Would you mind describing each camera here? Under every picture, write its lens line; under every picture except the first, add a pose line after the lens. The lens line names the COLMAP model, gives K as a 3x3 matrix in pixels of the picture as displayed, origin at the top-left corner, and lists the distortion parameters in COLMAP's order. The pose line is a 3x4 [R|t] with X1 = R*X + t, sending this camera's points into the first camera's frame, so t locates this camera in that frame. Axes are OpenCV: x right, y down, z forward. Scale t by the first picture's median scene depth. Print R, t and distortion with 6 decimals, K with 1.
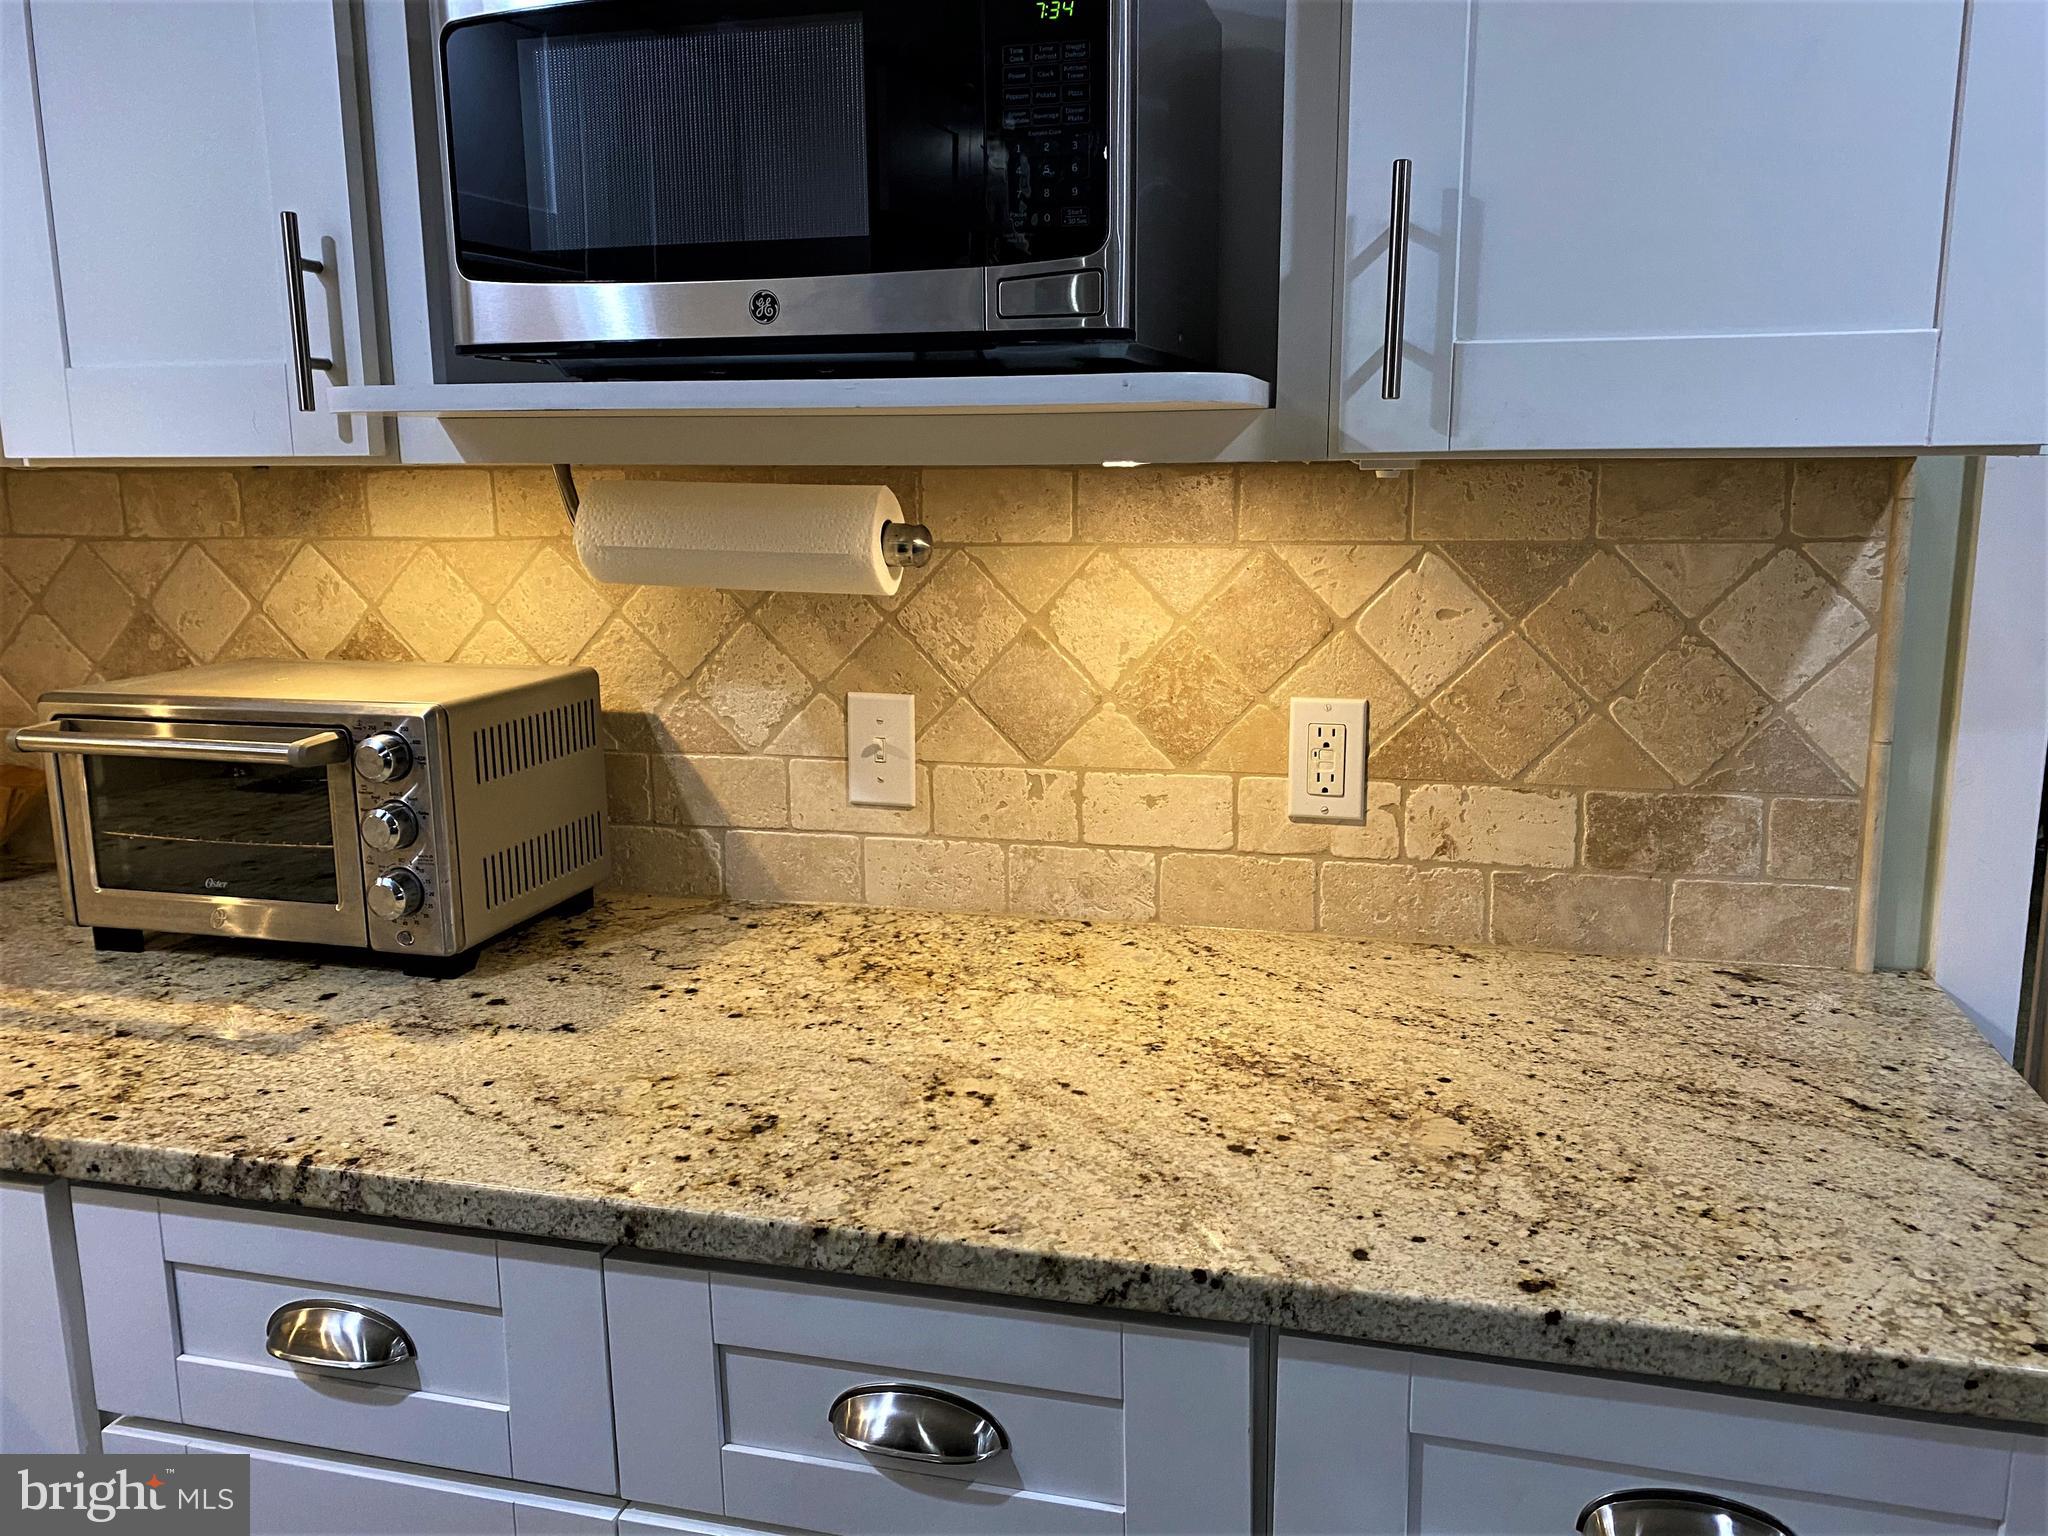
lens RADIAL K [[1543.5, 0, 1008.3], [0, 1543.5, 770.2], [0, 0, 1]] dist [0.028050, -0.063032]
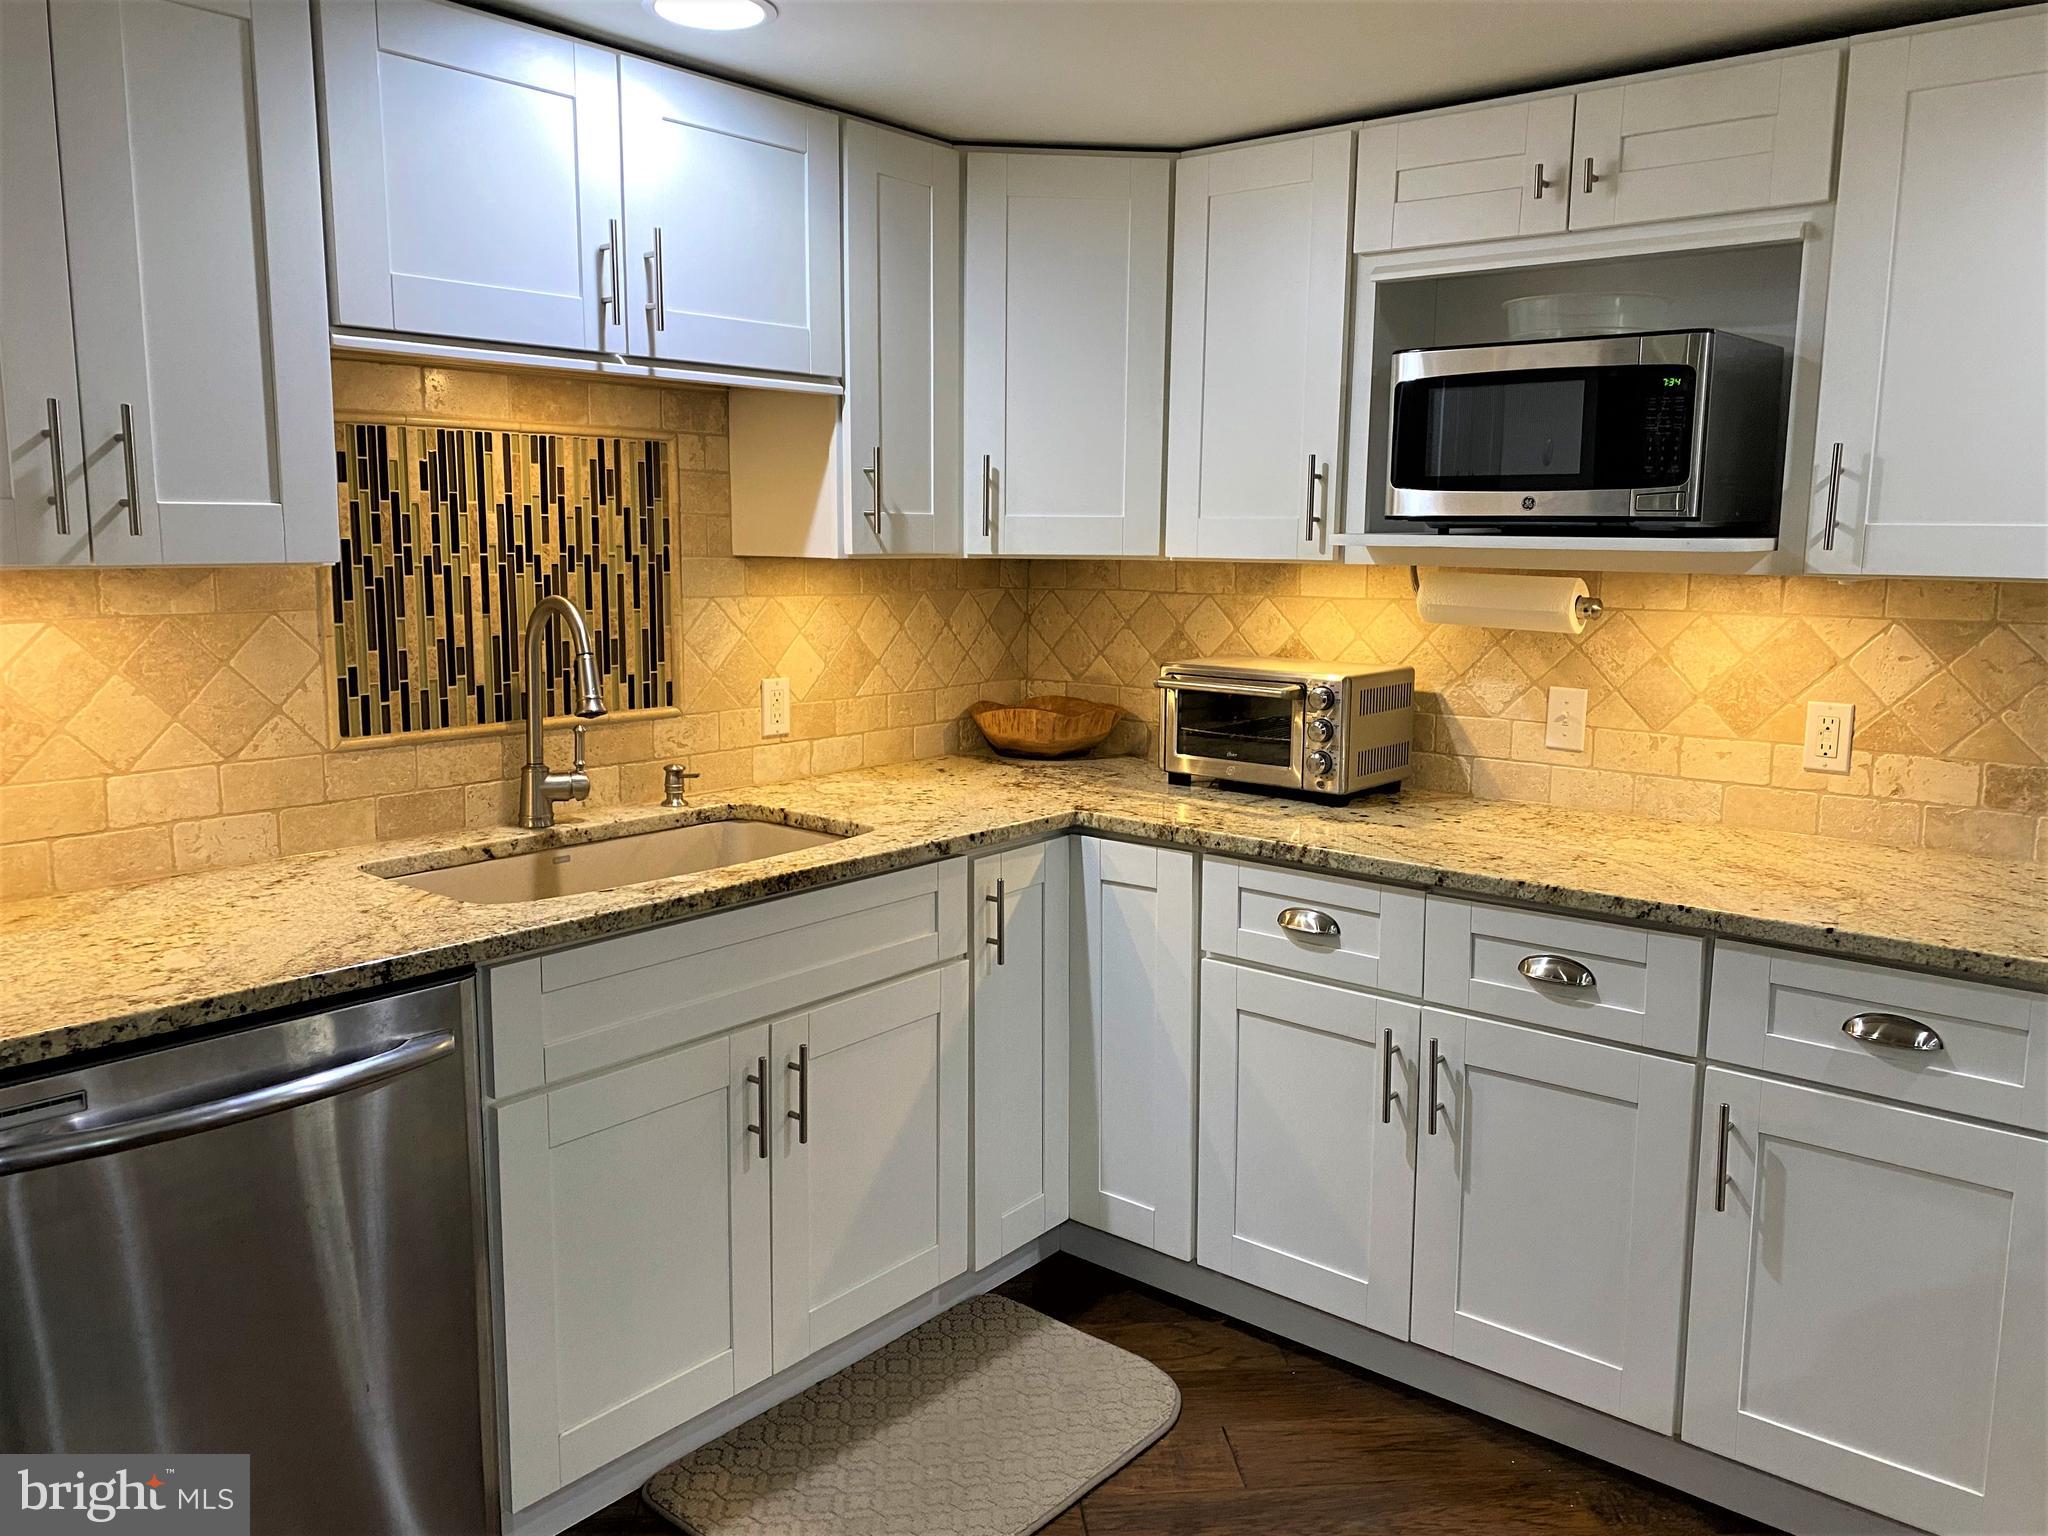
lens RADIAL K [[1543.5, 0, 1017.8], [0, 1543.5, 761.9], [0, 0, 1]] dist [0.028050, -0.063032]
pose [[0.905875, 0.077614, -0.416373, 0.111116], [-0.094767, 0.995285, -0.020653, 0.156815], [0.412806, 0.058167, 0.908960, -1.074982]]
